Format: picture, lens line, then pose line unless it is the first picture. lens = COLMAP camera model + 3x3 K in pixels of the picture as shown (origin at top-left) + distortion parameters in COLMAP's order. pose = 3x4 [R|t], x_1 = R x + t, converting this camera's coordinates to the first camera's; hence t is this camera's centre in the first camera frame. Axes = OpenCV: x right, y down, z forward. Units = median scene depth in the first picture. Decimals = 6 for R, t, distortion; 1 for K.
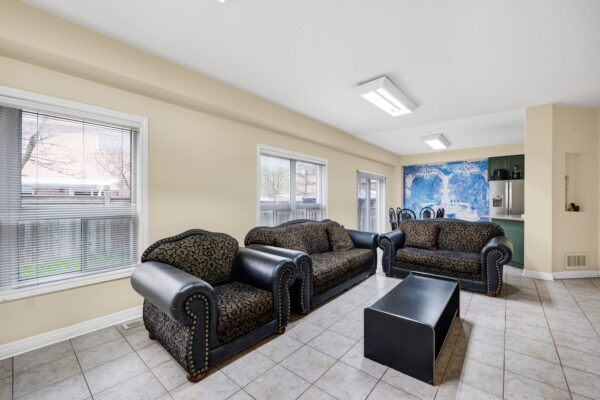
lens RADIAL K [[246.7, 0, 300.4], [0, 246.7, 200.4], [0, 0, 1]] dist [-0.010397, 0.000196]
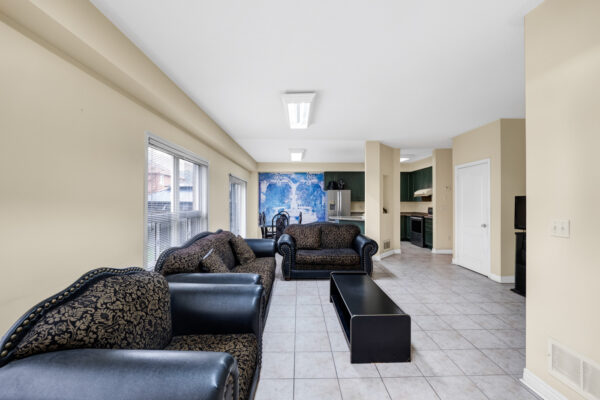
lens RADIAL K [[246.7, 0, 300.2], [0, 246.7, 200.5], [0, 0, 1]] dist [-0.010397, 0.000196]
pose [[0.749836, 0.005983, 0.661597, -0.184416], [-0.002623, 0.999978, -0.006070, -0.015110], [-0.661618, 0.002816, 0.749835, 0.111368]]
